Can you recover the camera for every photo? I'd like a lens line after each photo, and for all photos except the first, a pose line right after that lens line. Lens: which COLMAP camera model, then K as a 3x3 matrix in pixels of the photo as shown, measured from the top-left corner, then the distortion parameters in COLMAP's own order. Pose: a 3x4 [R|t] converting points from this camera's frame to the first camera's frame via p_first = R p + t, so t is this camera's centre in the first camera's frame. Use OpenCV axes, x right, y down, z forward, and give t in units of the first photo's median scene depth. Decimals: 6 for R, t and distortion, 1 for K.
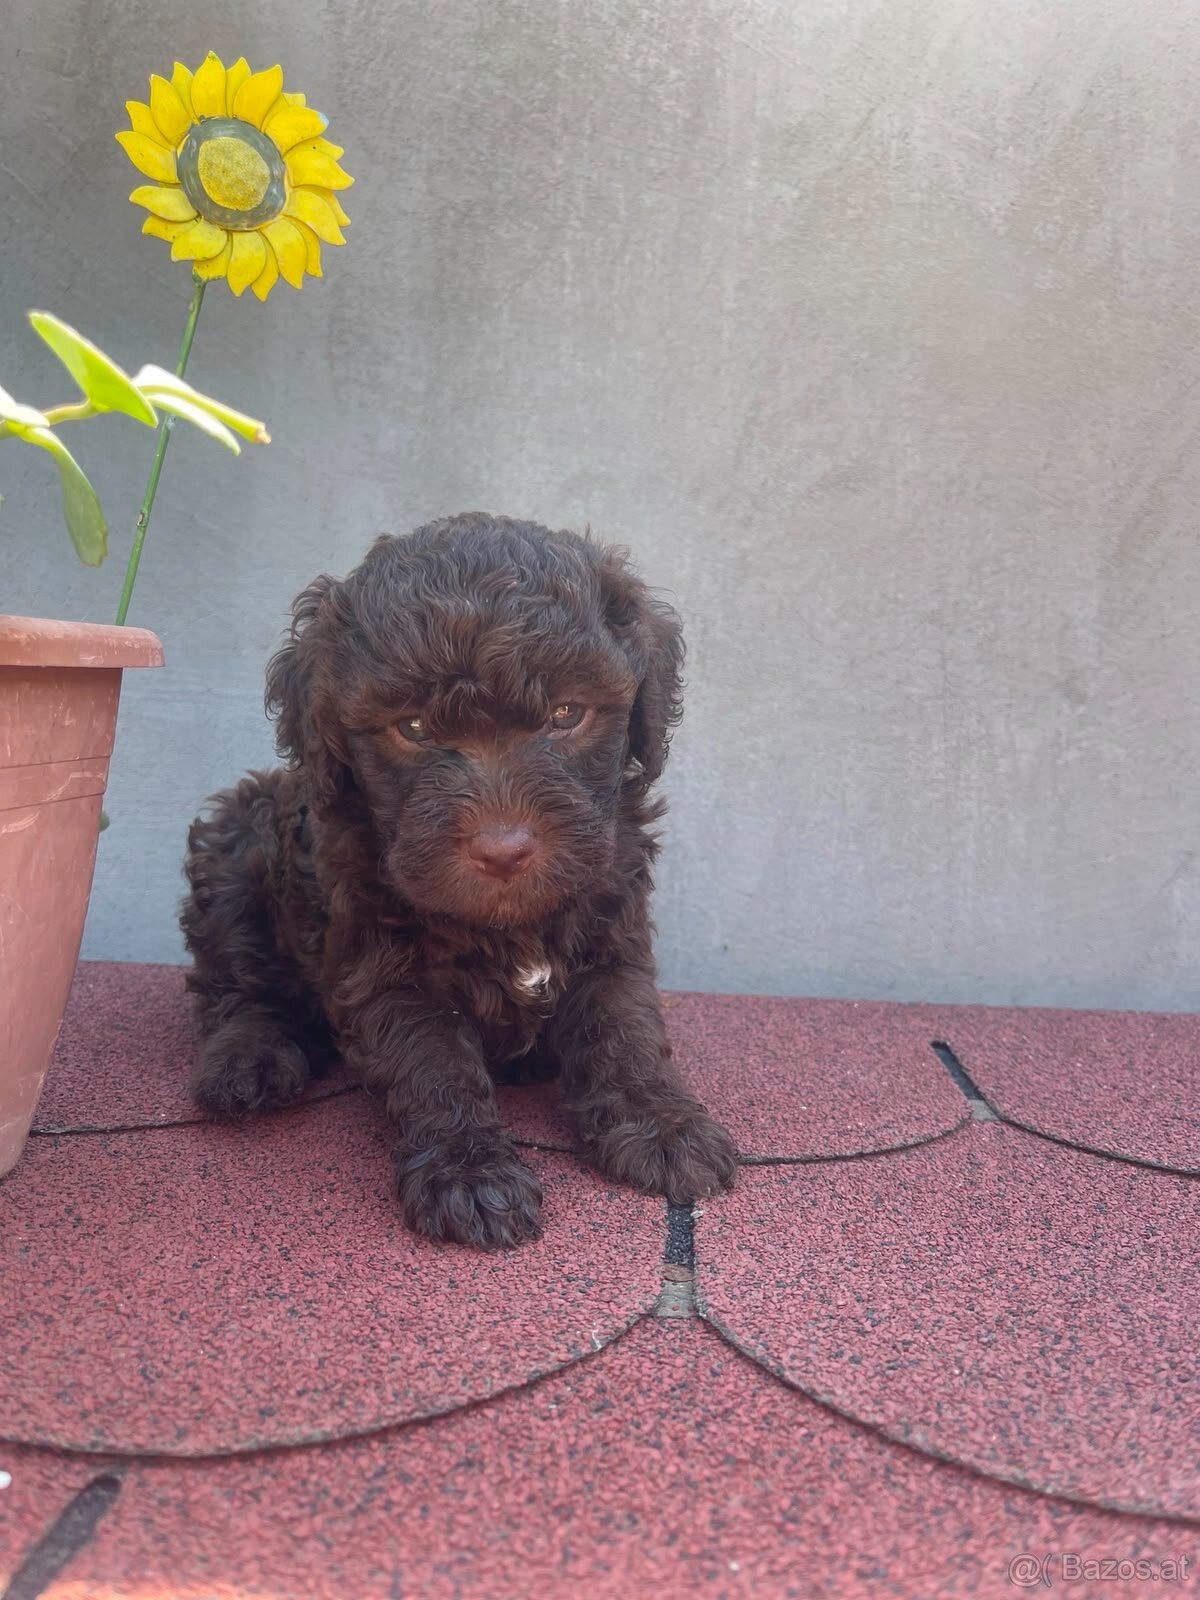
lens RADIAL K [[1243.6, 0, 606.1], [0, 1243.6, 810.6], [0, 0, 1]] dist [0.041049, -0.066585]
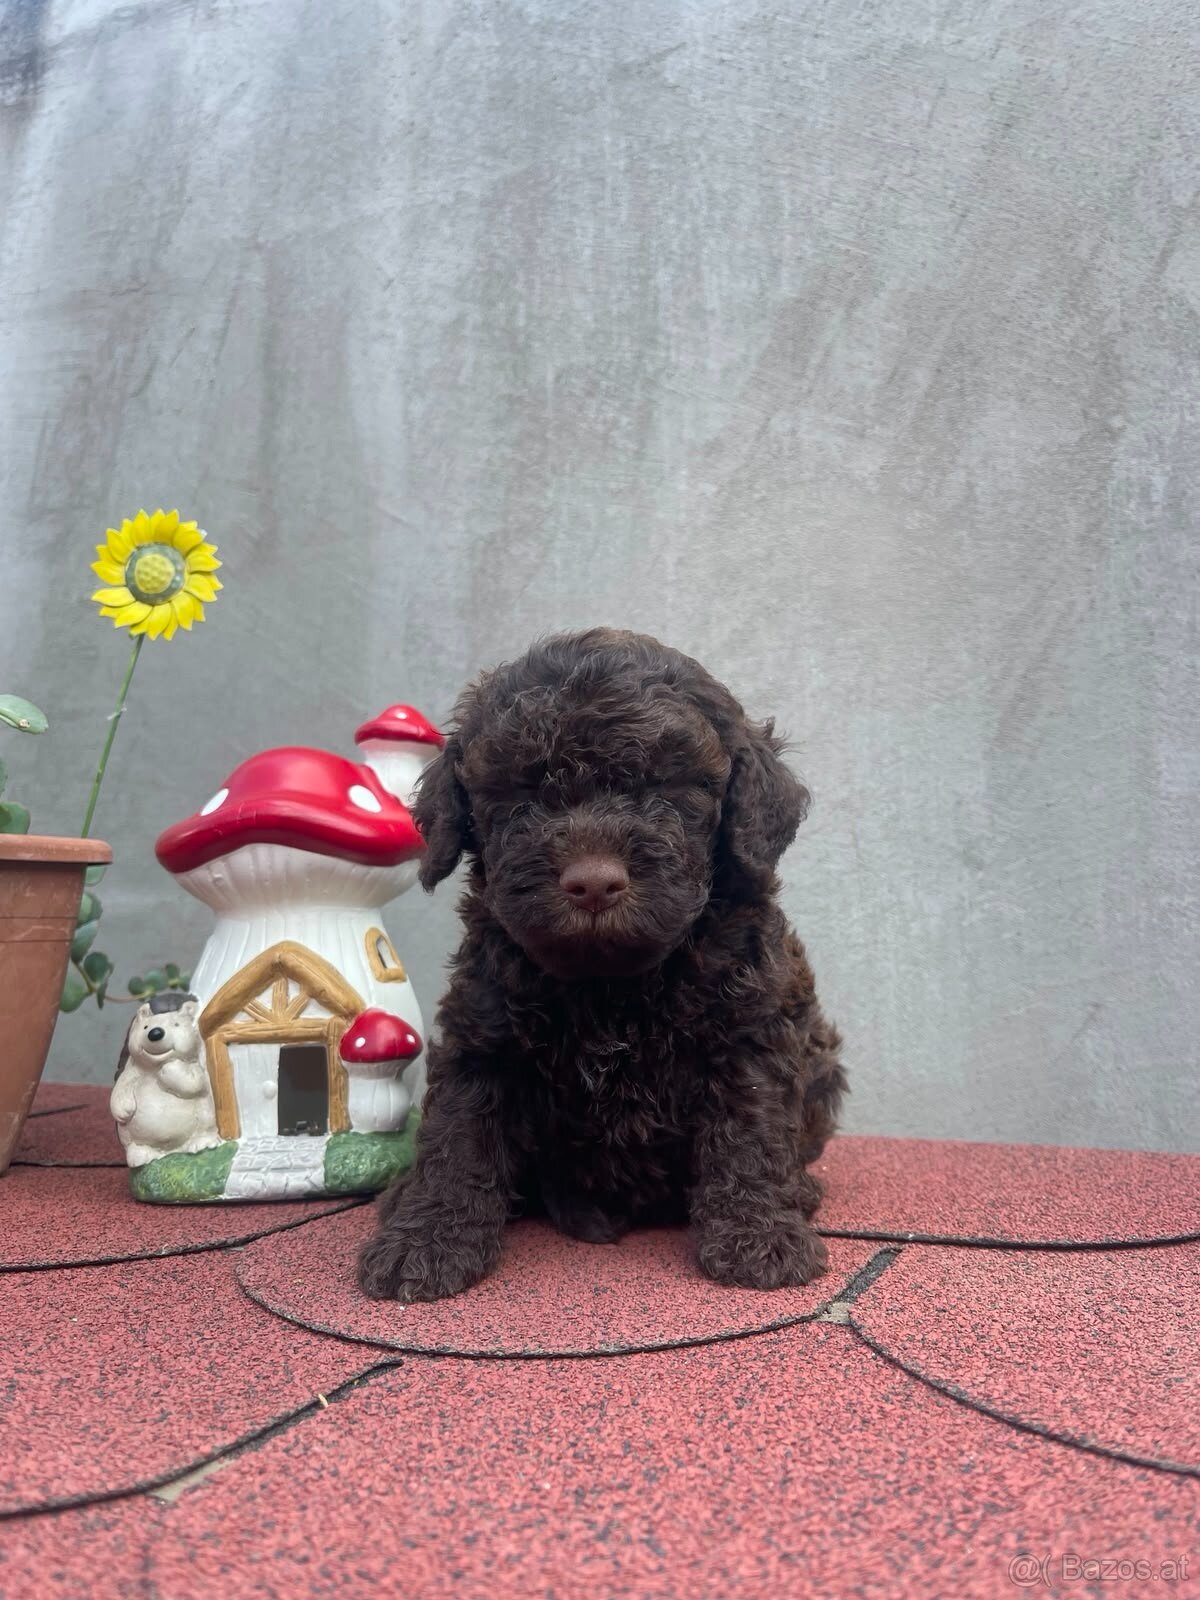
lens RADIAL K [[1243.6, 0, 591.8], [0, 1243.6, 798.4], [0, 0, 1]] dist [0.041049, -0.066585]
pose [[0.930840, -0.078264, -0.356947, 0.477202], [0.004101, 0.978972, -0.203954, 0.080072], [0.365404, 0.188385, 0.911587, -0.156703]]
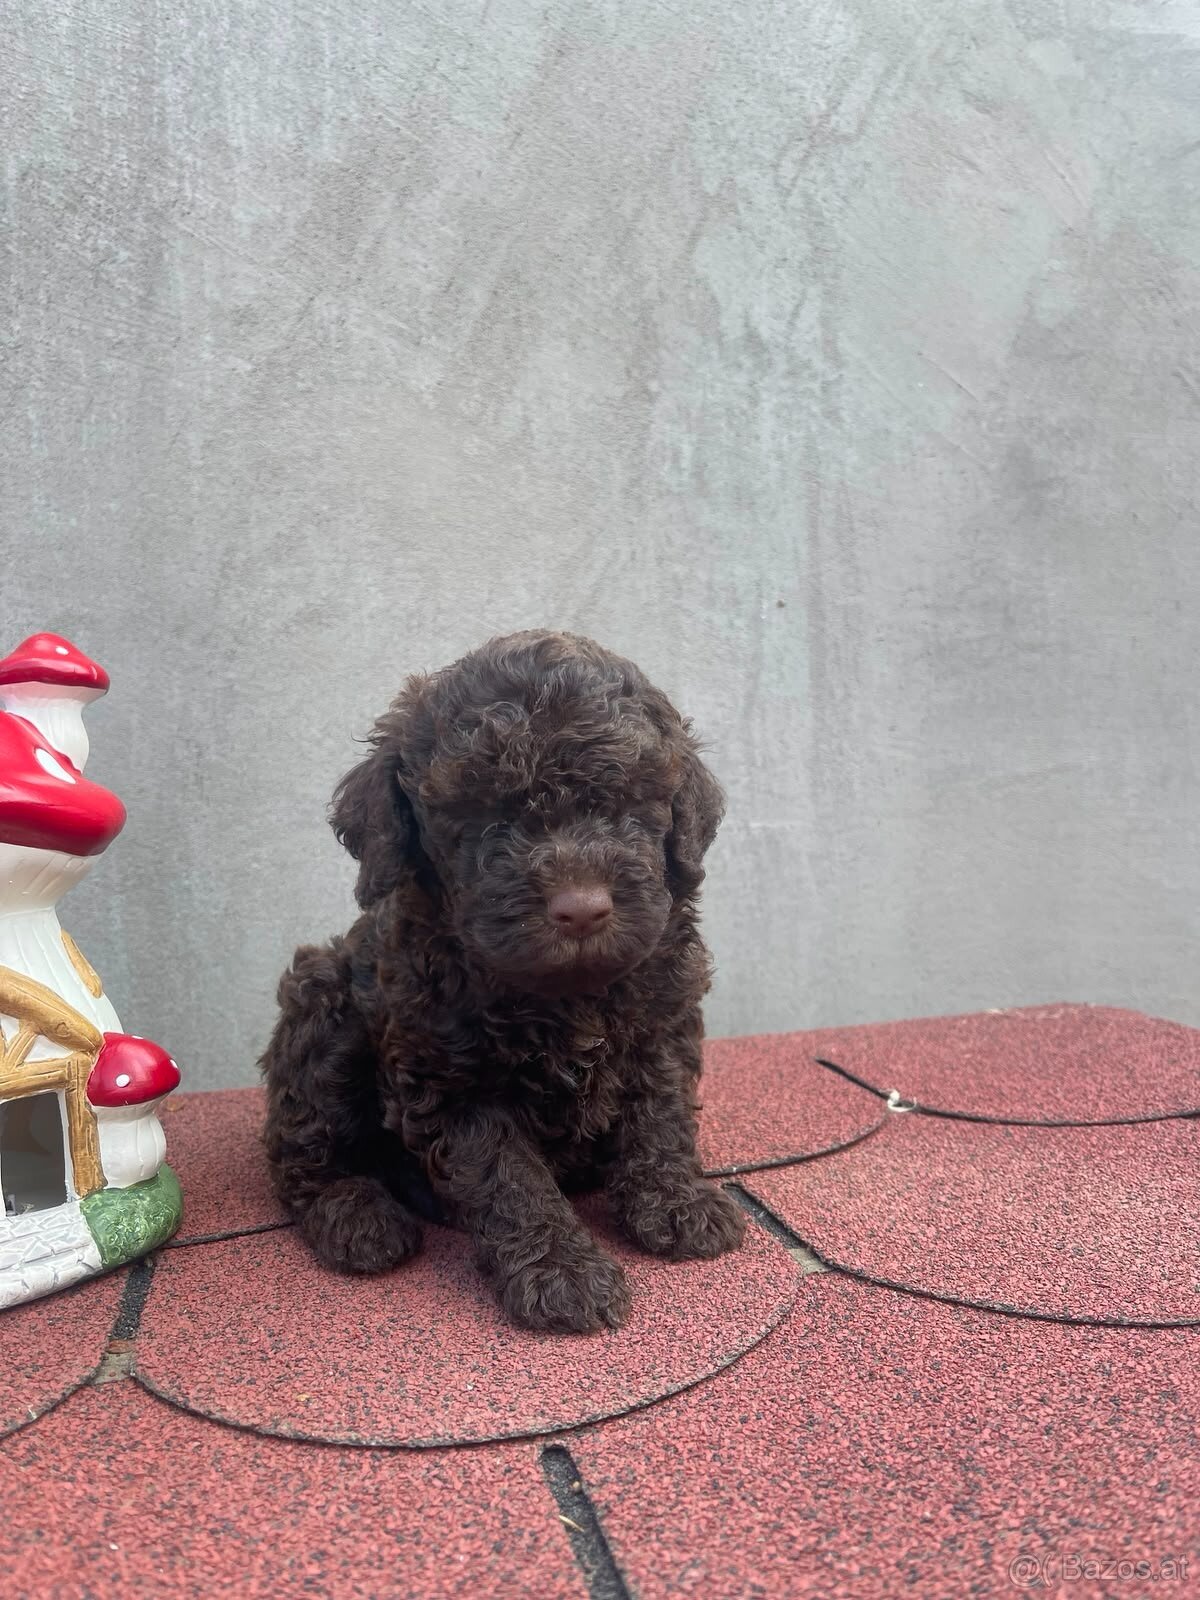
lens RADIAL K [[1243.6, 0, 618.9], [0, 1243.6, 813.9], [0, 0, 1]] dist [0.041049, -0.066585]
pose [[0.945839, -0.078000, 0.315127, 0.082353], [0.092891, 0.995146, -0.032492, -0.025280], [-0.311063, 0.060005, 0.948493, -0.151038]]
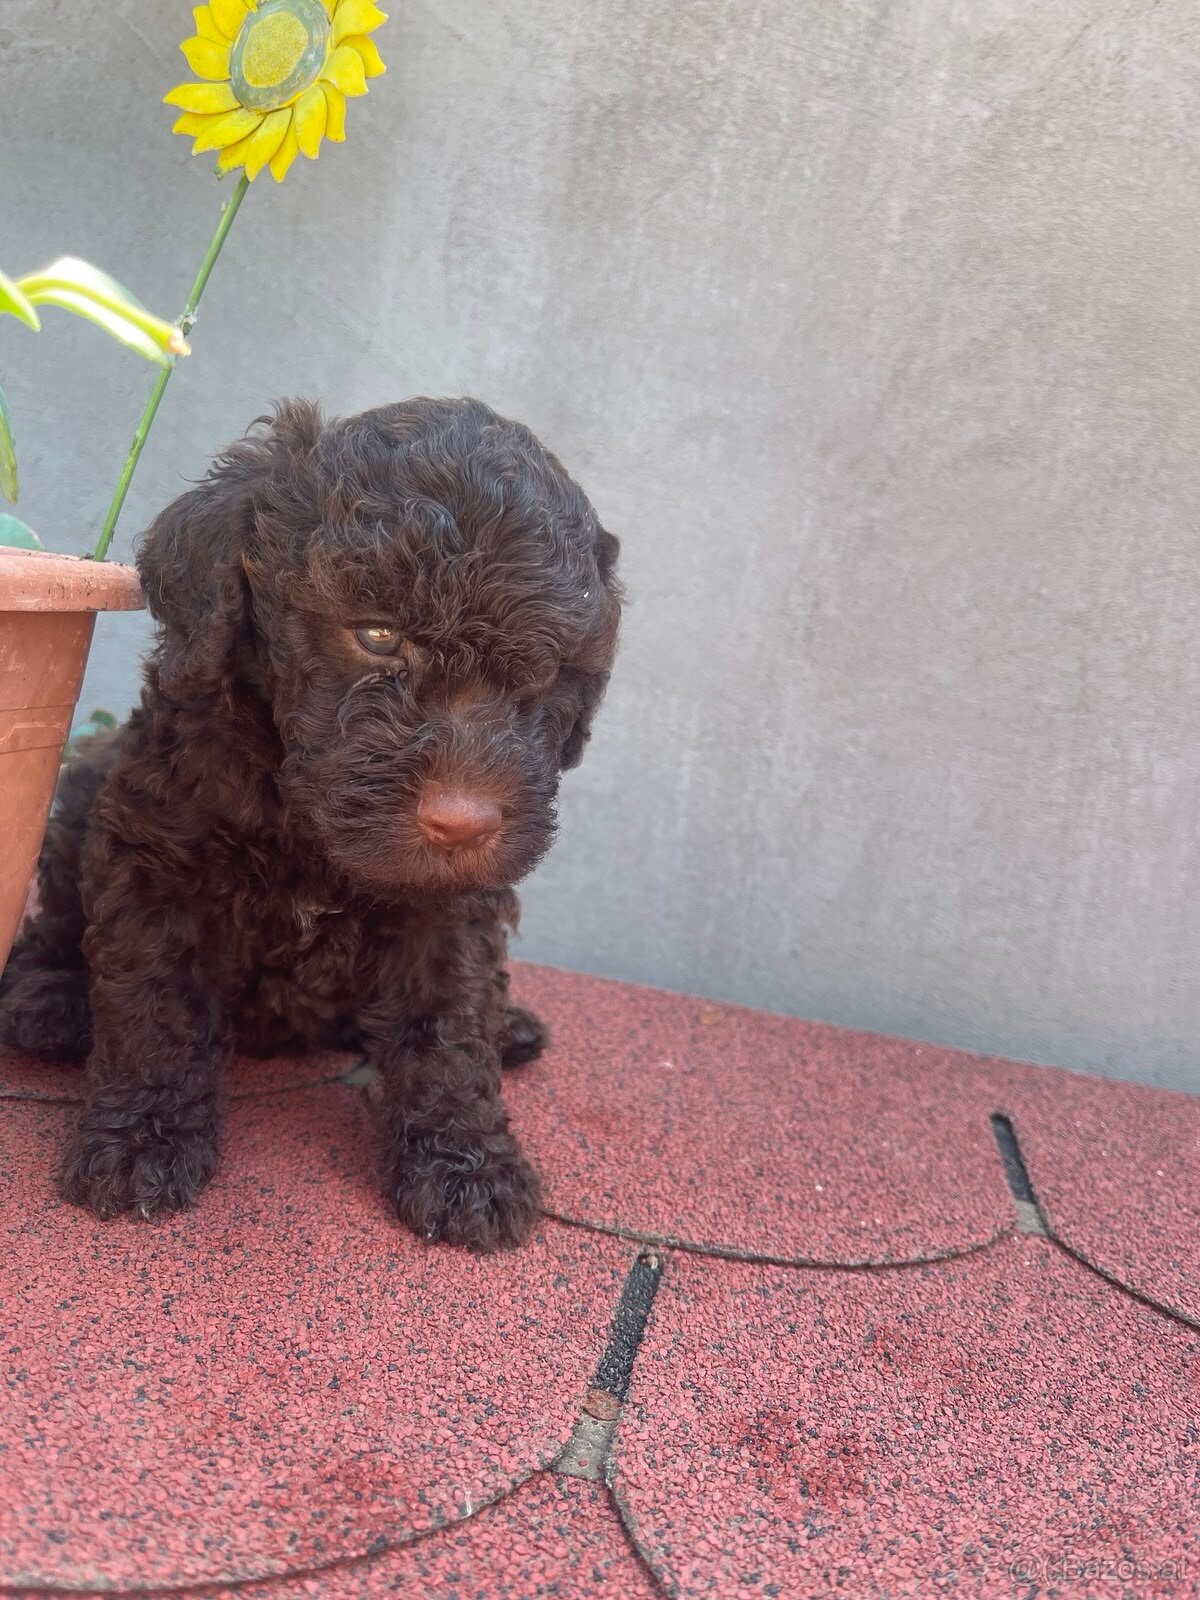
lens RADIAL K [[1243.6, 0, 608.2], [0, 1243.6, 806.3], [0, 0, 1]] dist [0.041049, -0.066585]
pose [[0.985963, 0.128853, -0.106183, 0.048241], [-0.122336, 0.990306, 0.065788, -0.043828], [0.113630, -0.051875, 0.992168, 0.088072]]
